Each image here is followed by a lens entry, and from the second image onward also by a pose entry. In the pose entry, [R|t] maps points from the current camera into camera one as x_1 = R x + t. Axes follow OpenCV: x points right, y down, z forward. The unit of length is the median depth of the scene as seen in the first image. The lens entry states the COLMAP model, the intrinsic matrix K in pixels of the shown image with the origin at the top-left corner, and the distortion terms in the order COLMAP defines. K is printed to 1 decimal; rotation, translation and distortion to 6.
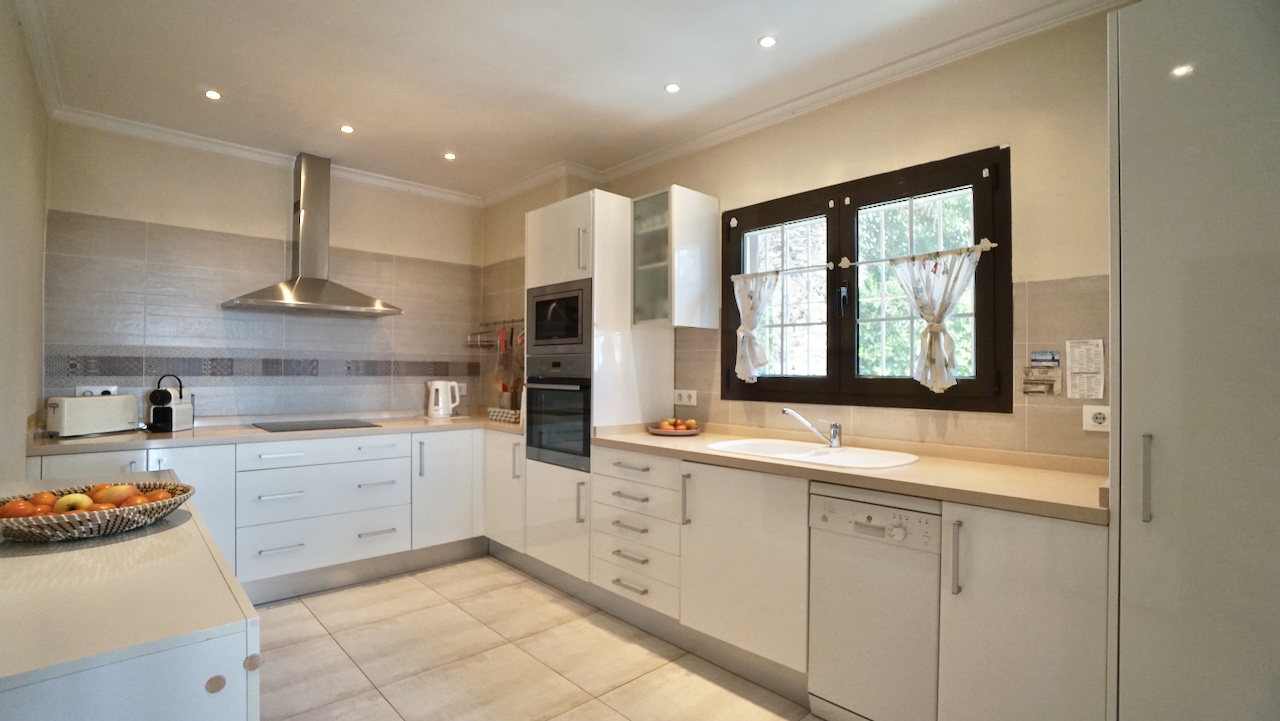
lens RADIAL K [[599.0, 0, 628.7], [0, 599.0, 362.6], [0, 0, 1]] dist [-0.001136, -0.000020]
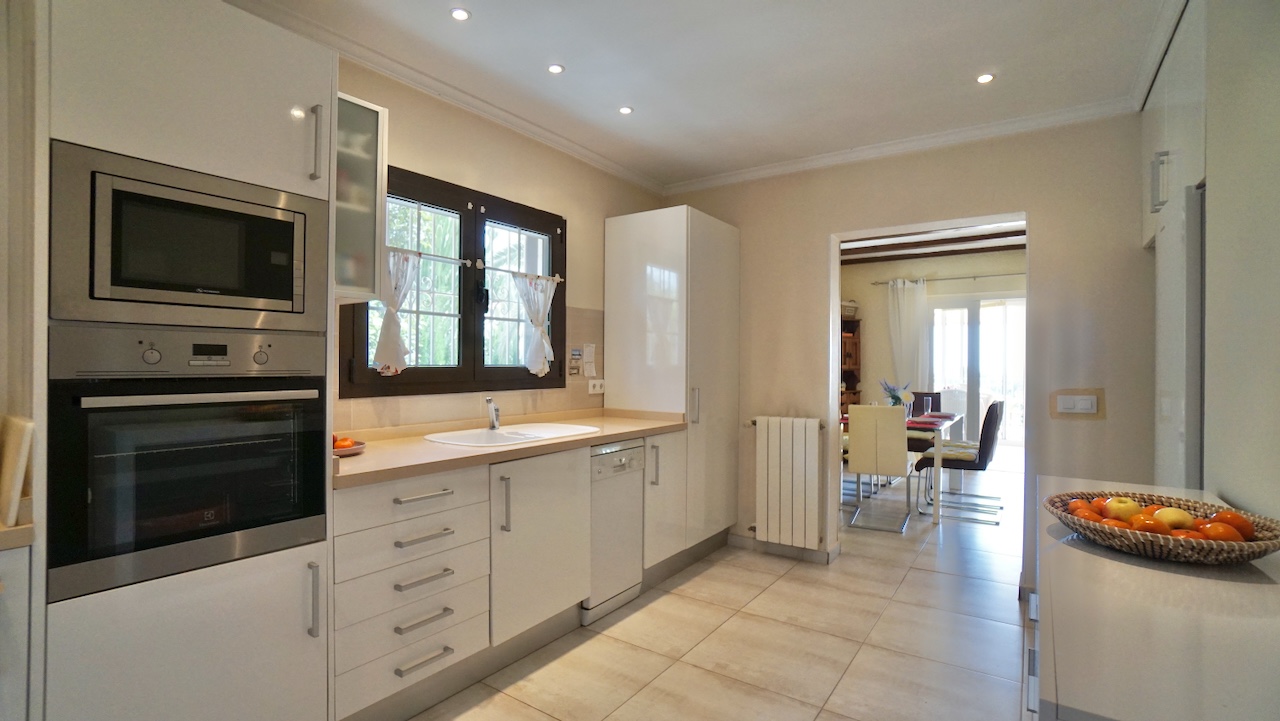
lens RADIAL K [[599.0, 0, 628.7], [0, 599.0, 362.6], [0, 0, 1]] dist [-0.001136, -0.000020]
pose [[-0.205168, -0.007996, 0.978694, -0.793680], [-0.017857, 0.999831, 0.004425, 0.006493], [-0.978564, -0.016569, -0.205276, 0.961661]]
